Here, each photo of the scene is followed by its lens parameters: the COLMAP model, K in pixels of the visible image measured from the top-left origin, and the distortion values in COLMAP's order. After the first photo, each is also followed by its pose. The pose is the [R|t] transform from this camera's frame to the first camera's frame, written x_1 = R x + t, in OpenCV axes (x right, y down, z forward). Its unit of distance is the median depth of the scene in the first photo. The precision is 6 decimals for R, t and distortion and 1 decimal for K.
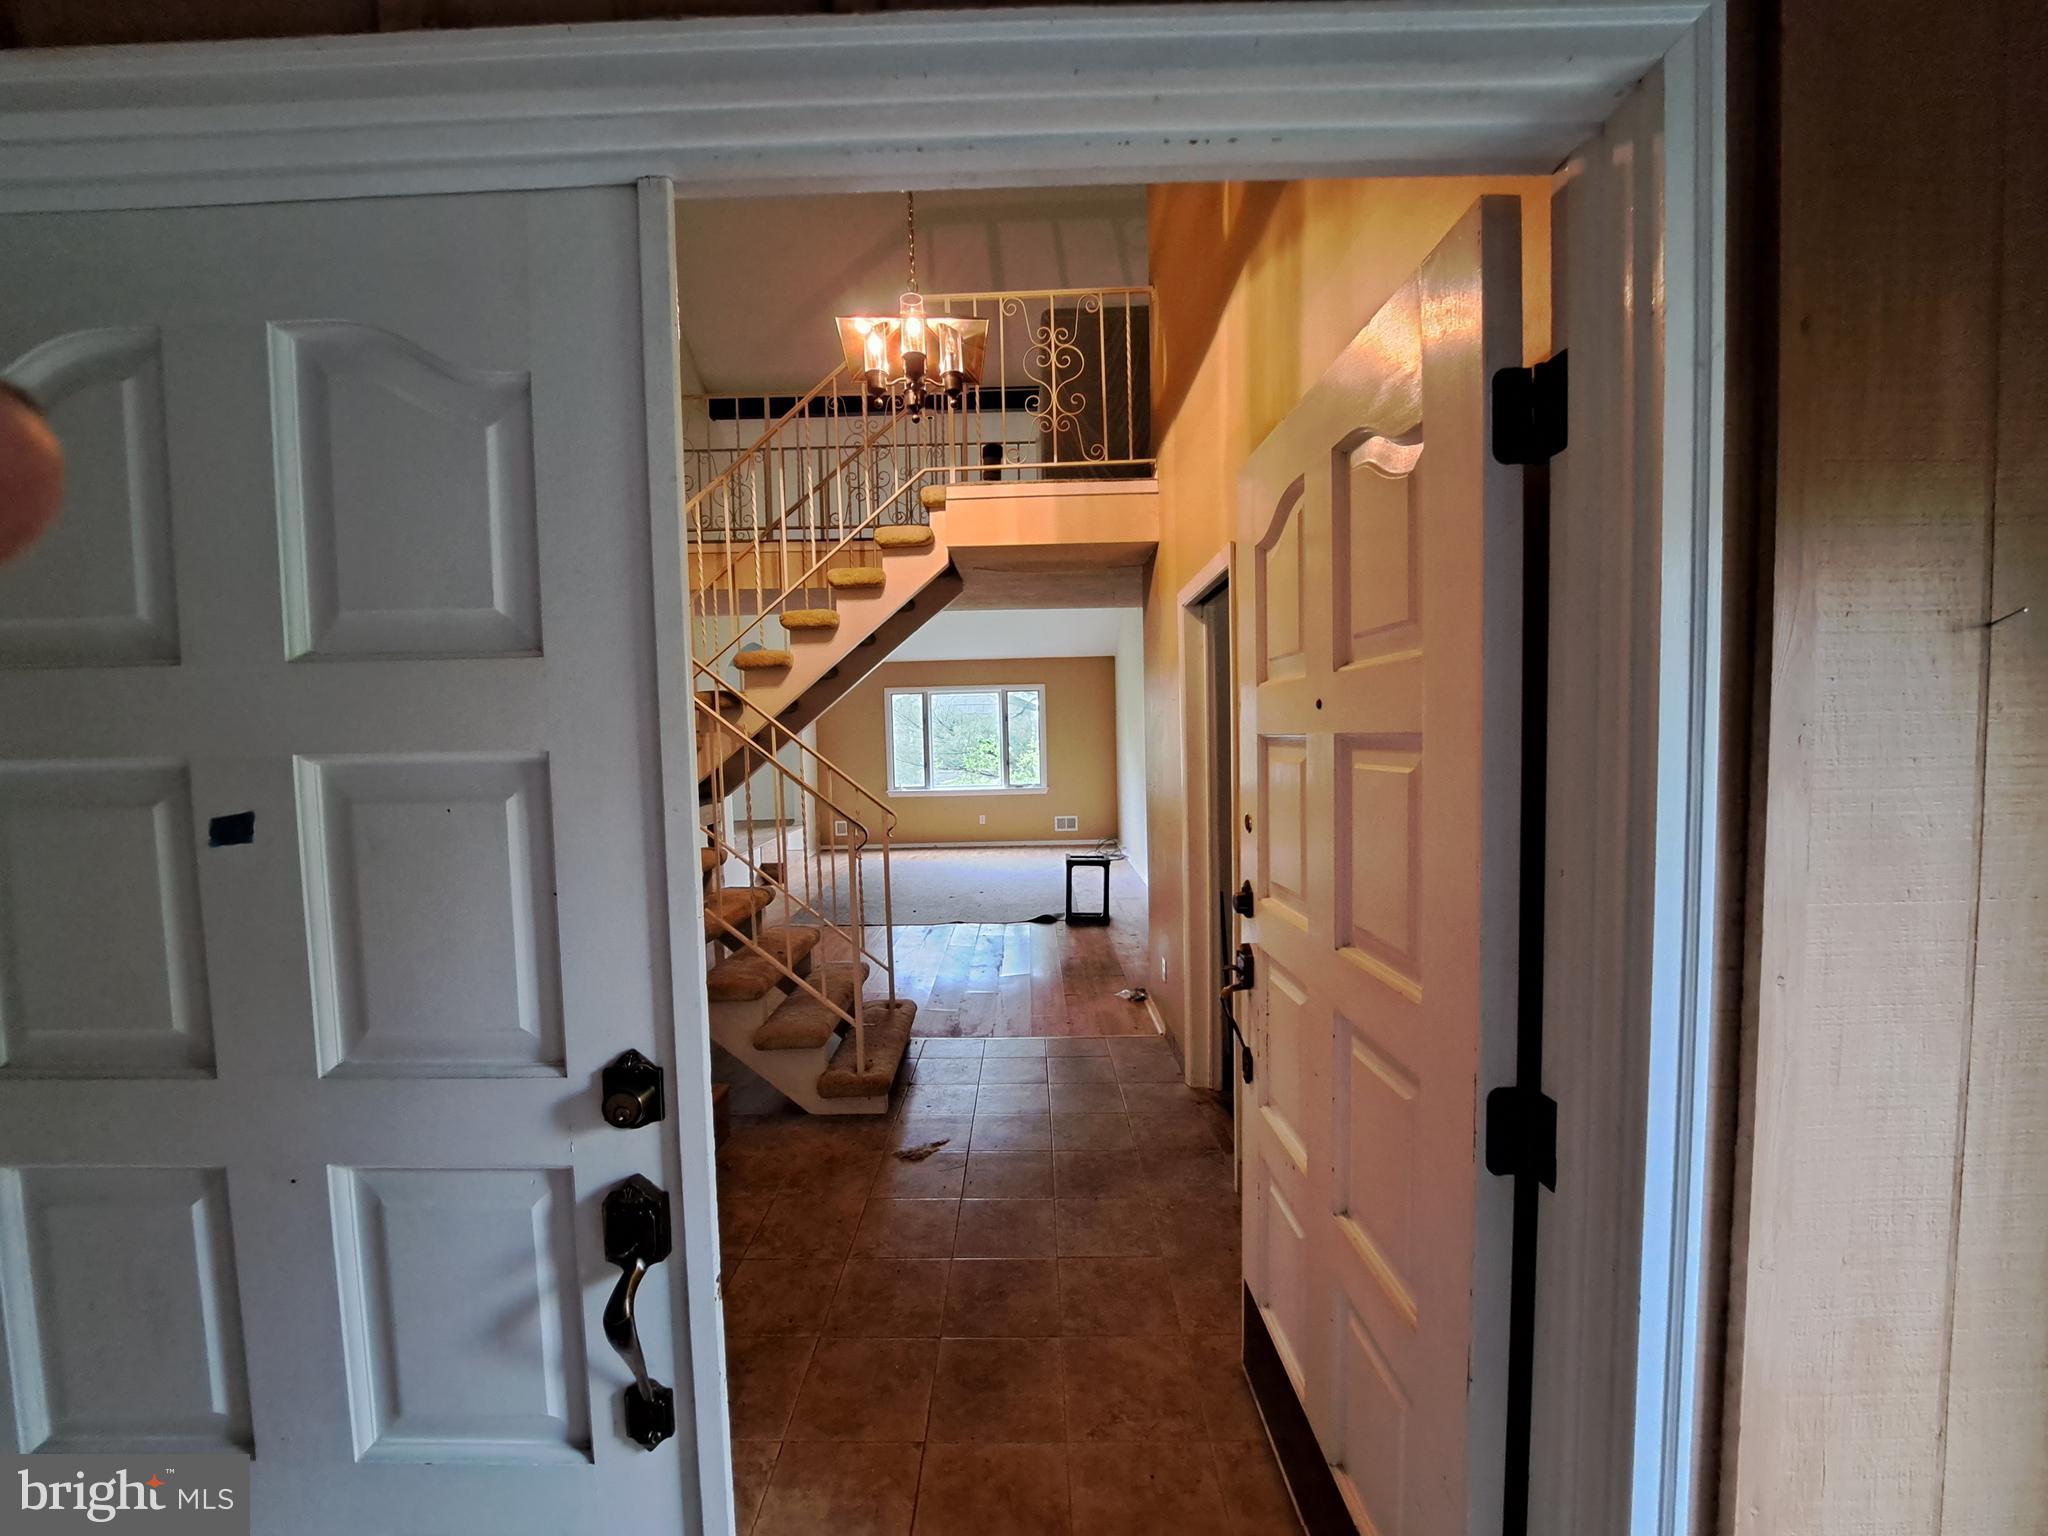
lens RADIAL K [[813.2, 0, 1024.2], [0, 813.2, 769.7], [0, 0, 1]] dist [0.000575, 0.000017]
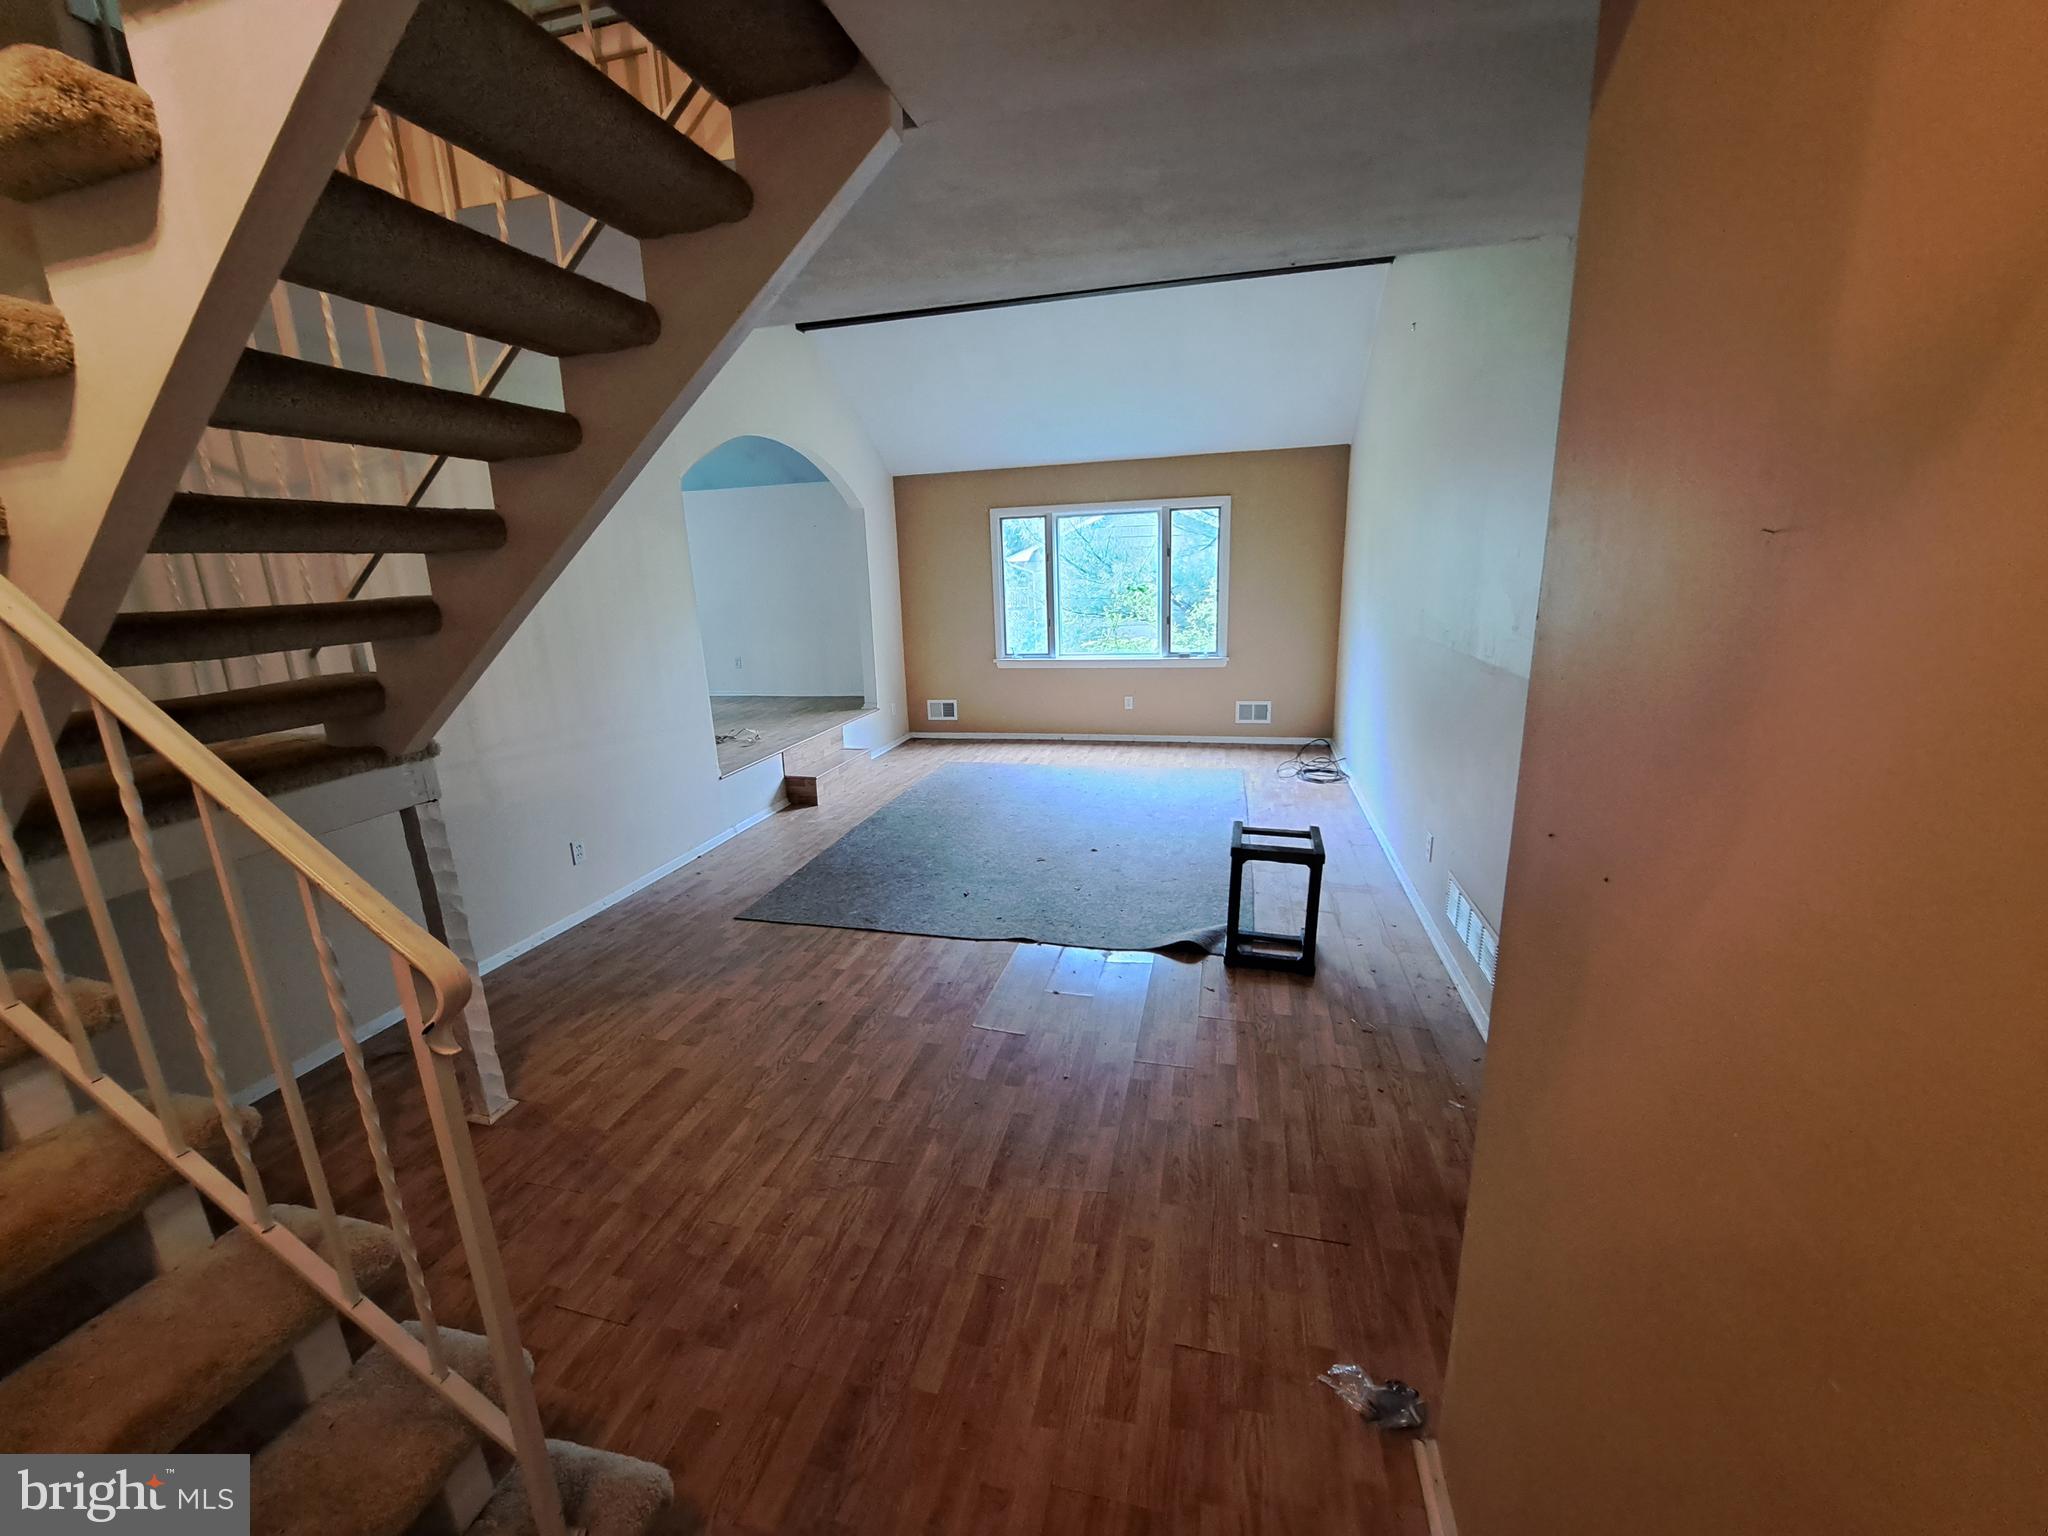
lens RADIAL K [[813.2, 0, 1012.0], [0, 813.2, 765.7], [0, 0, 1]] dist [0.000575, 0.000017]
pose [[0.968707, 0.046596, -0.243794, 0.025018], [0.001622, 0.981011, 0.193947, -0.021184], [0.248202, -0.188273, 0.950236, 0.303585]]
